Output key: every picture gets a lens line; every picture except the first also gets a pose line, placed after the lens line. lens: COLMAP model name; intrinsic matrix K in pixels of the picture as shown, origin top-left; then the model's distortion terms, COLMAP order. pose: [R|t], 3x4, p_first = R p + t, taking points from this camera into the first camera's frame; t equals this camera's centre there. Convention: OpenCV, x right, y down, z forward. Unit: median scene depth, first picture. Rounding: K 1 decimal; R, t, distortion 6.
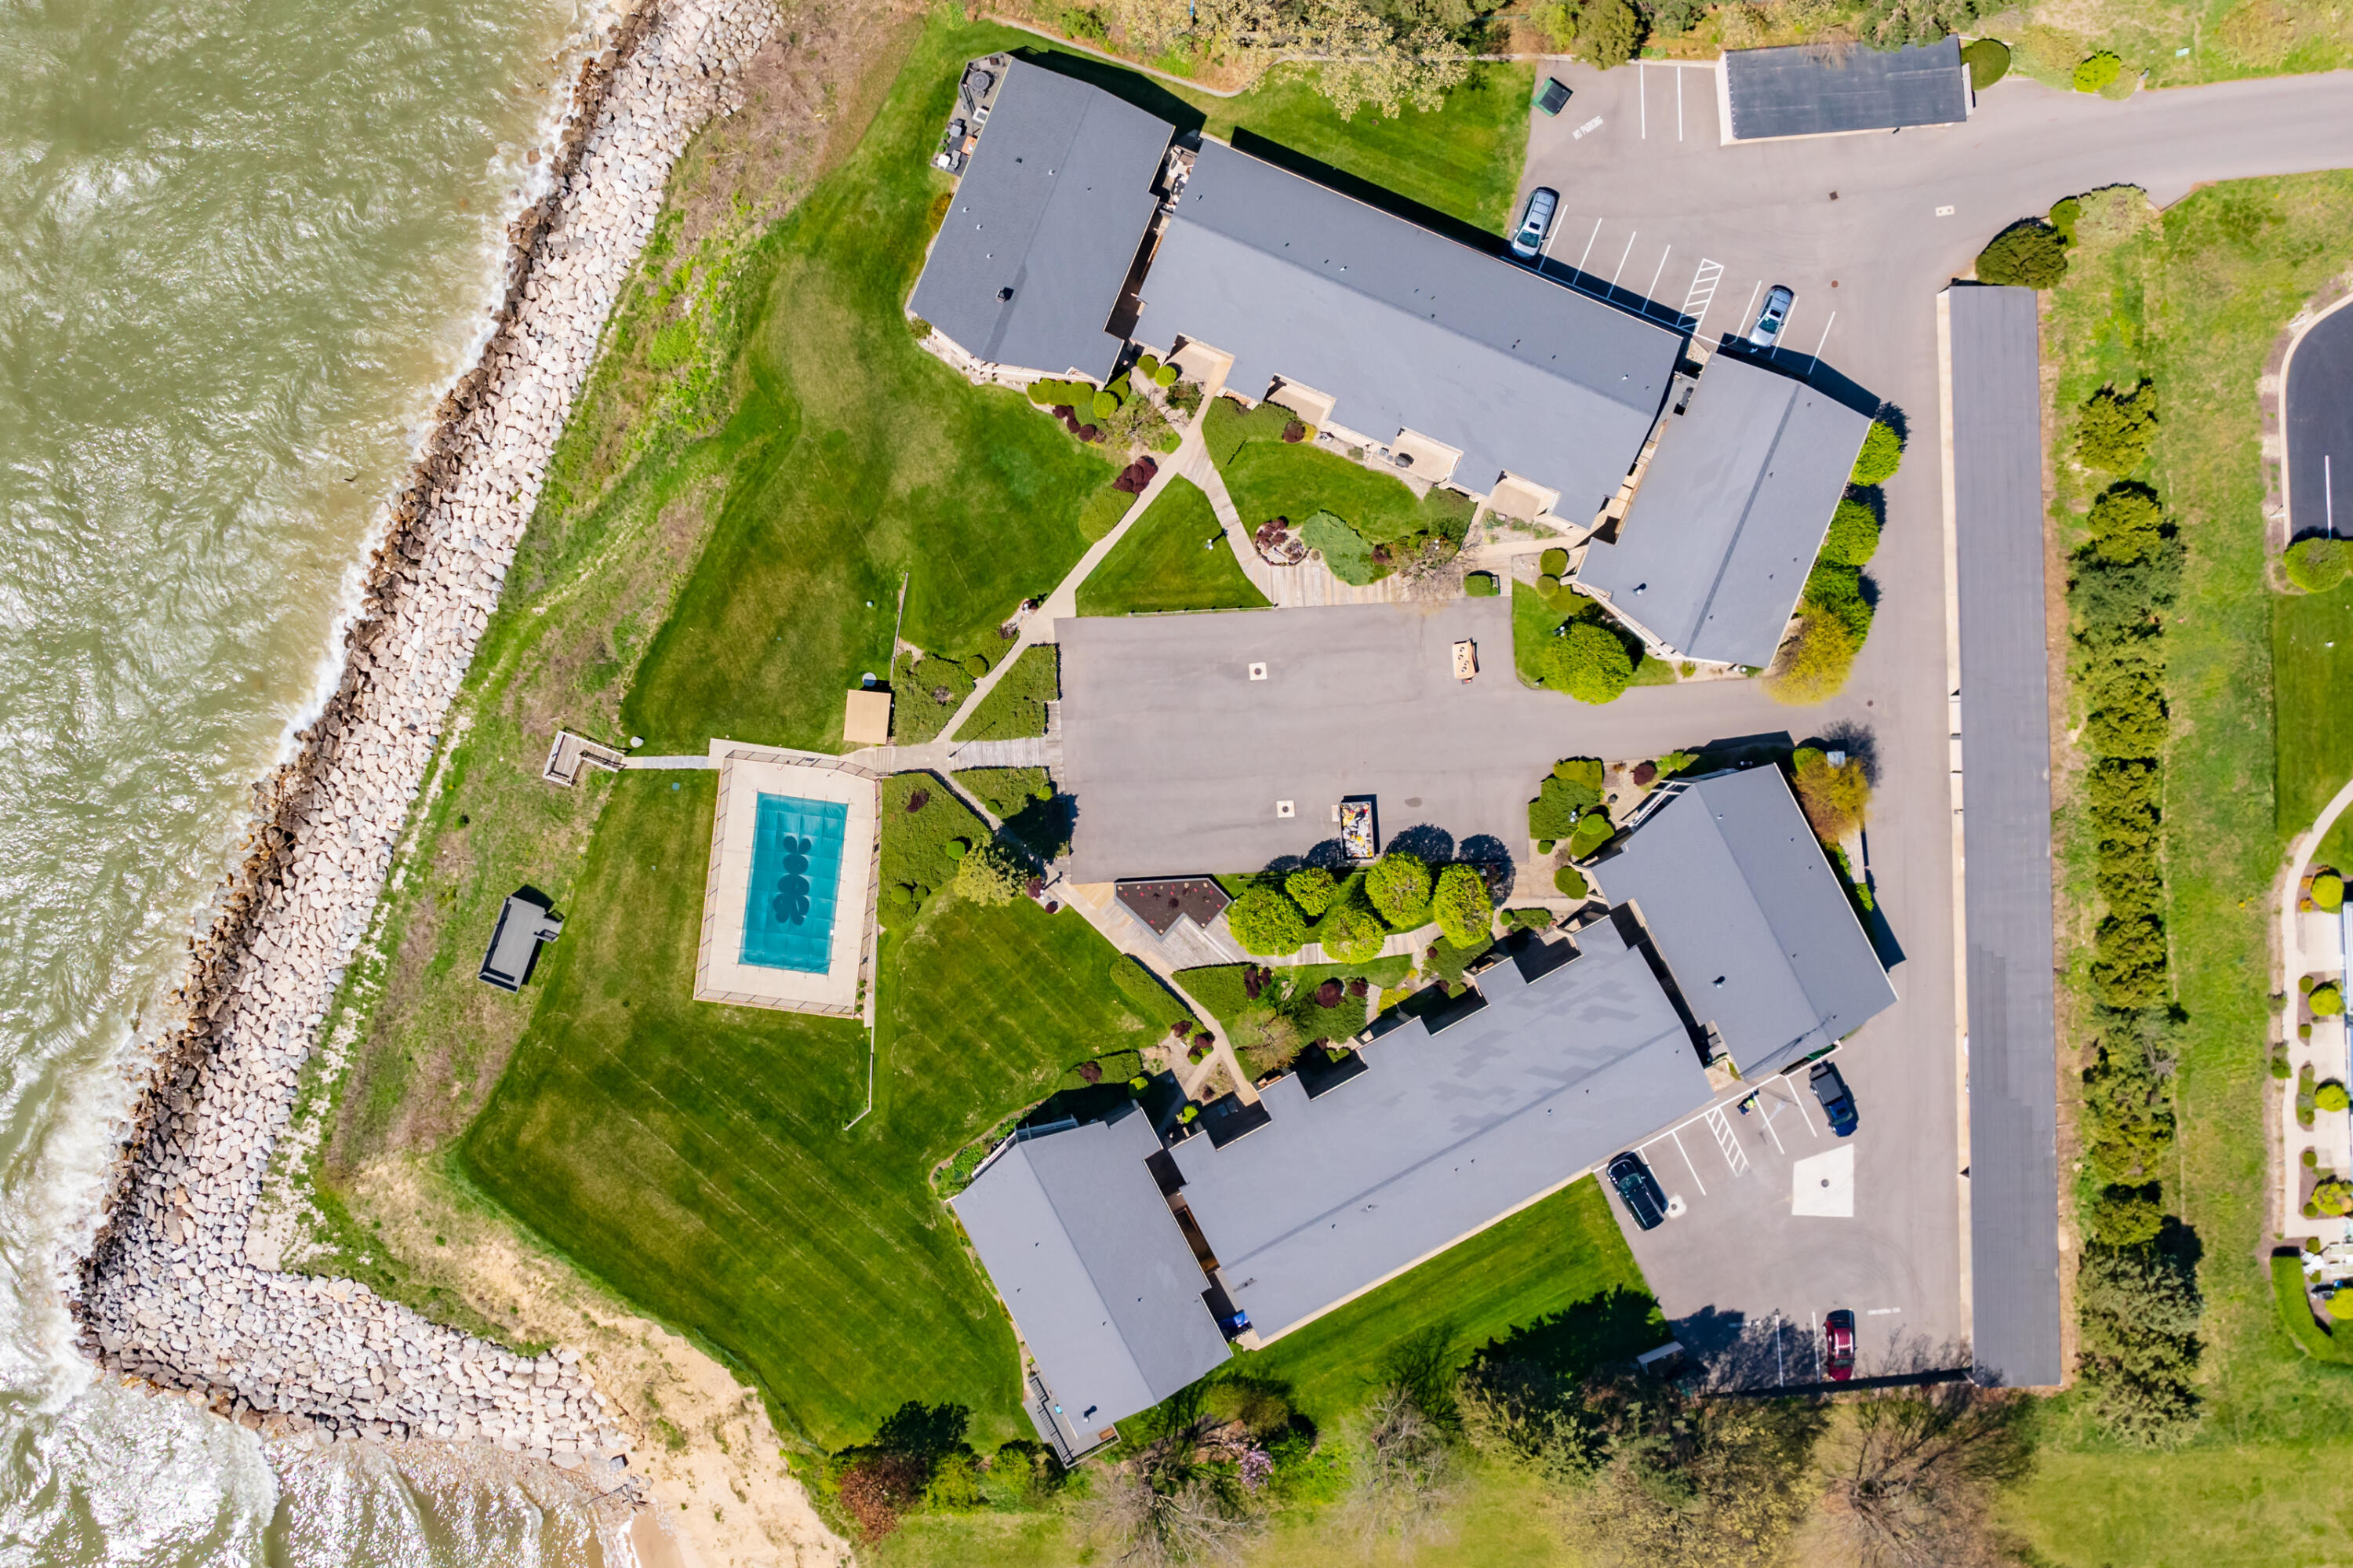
lens RADIAL K [[2024.9, 0, 948.0], [0, 2024.9, 735.3], [0, 0, 1]] dist [-0.019597, 0.007004]
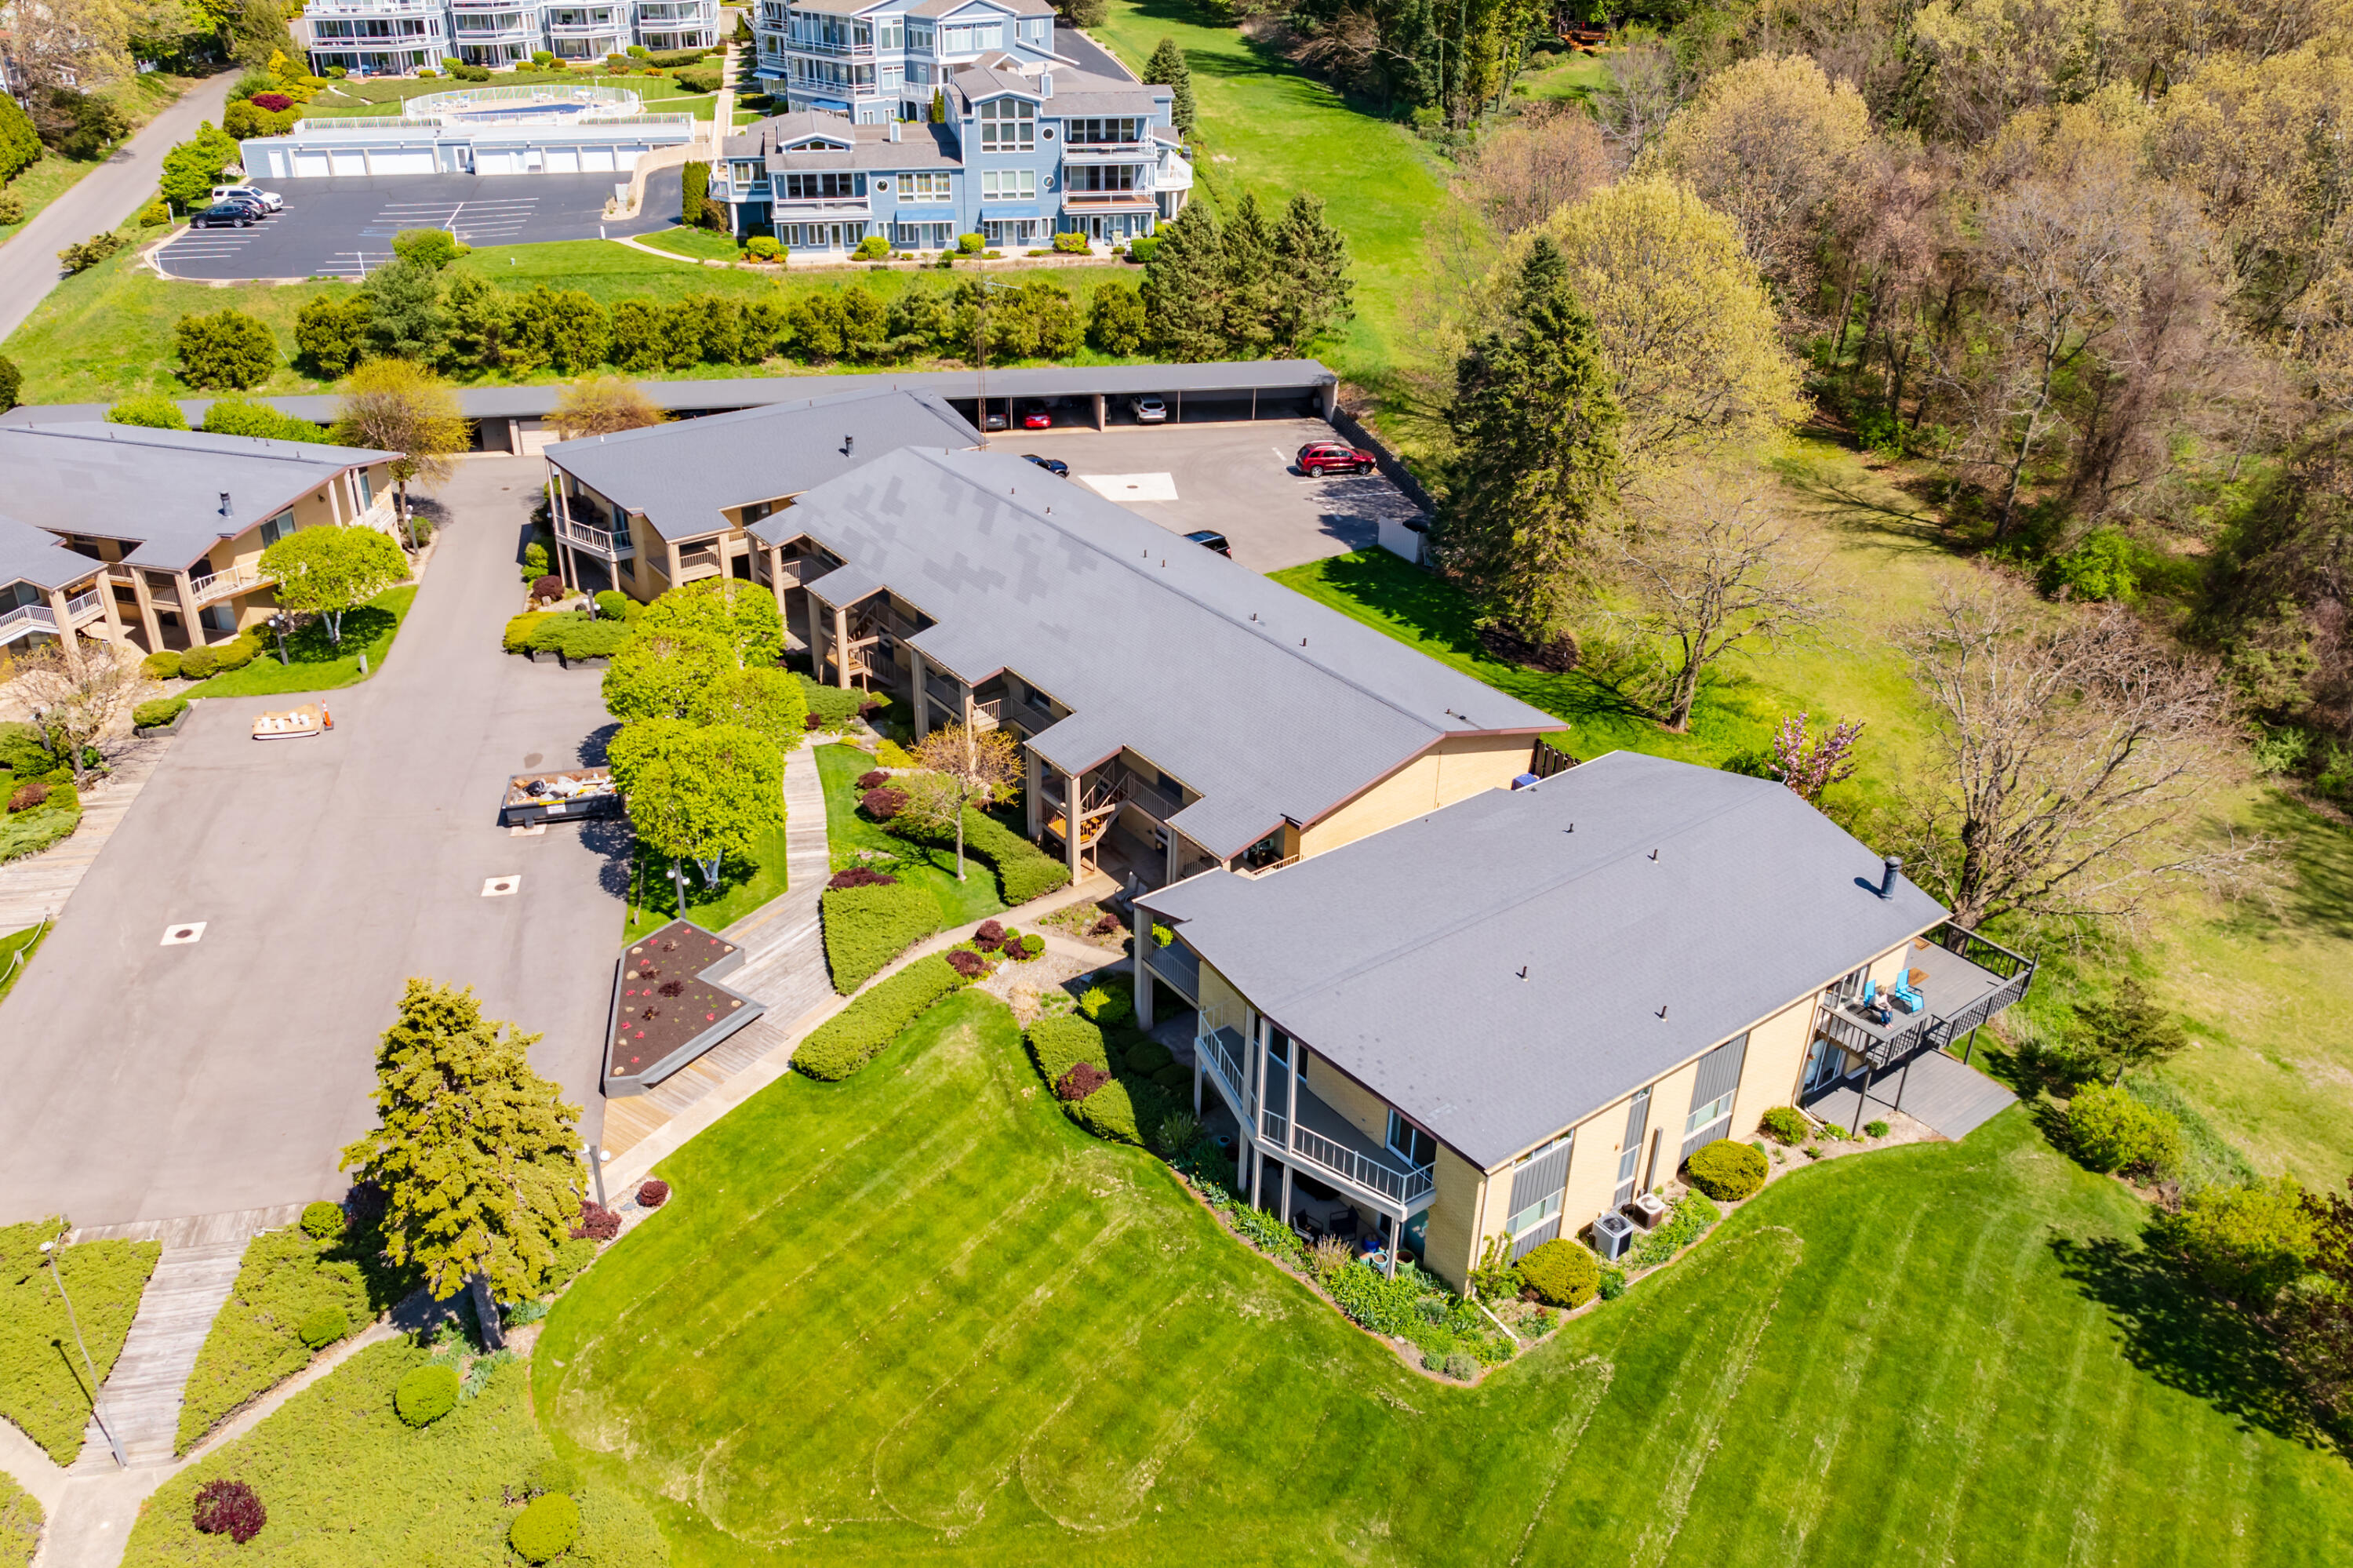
lens RADIAL K [[1749.4, 0, 1129.0], [0, 1749.4, 716.5], [0, 0, 1]] dist [-0.030490, 0.009139]
pose [[-0.125825, -0.445676, 0.886307, -0.201432], [0.992049, -0.058902, 0.111218, 0.140537], [0.002638, 0.893254, 0.449544, 0.776173]]
